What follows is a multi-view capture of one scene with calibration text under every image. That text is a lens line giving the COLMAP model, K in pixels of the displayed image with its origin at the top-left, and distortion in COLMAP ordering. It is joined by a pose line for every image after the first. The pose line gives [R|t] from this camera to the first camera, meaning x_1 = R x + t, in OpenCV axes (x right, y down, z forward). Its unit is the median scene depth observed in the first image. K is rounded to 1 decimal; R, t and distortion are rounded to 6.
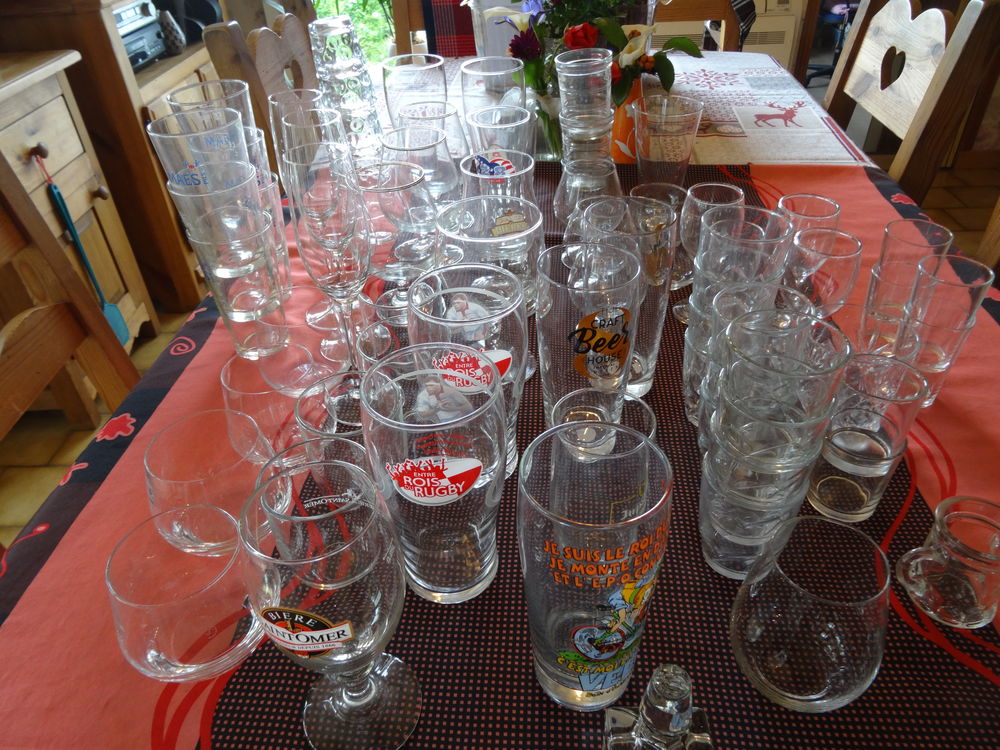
lens RADIAL K [[708.1, 0, 499.9], [0, 708.1, 379.9], [0, 0, 1]] dist [0.006047, -0.006181]
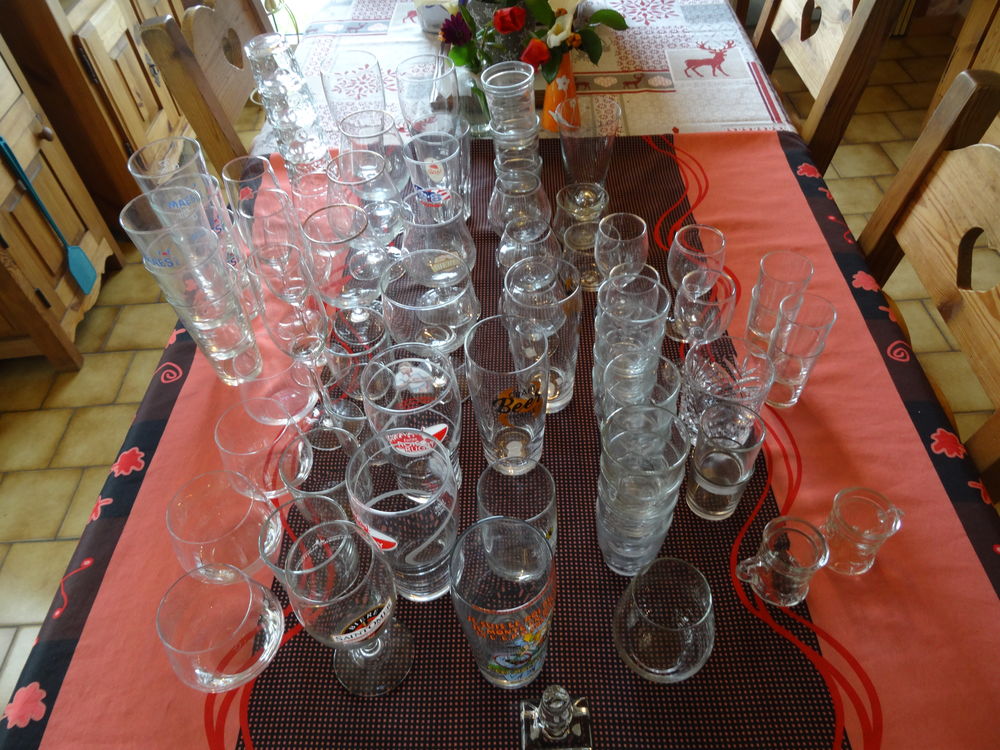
lens RADIAL K [[708.1, 0, 501.6], [0, 708.1, 368.5], [0, 0, 1]] dist [0.006047, -0.006181]
pose [[0.997644, -0.060009, 0.033243, 0.040902], [0.052767, 0.980916, 0.187132, -0.193685], [-0.043839, -0.184937, 0.981772, -0.123852]]
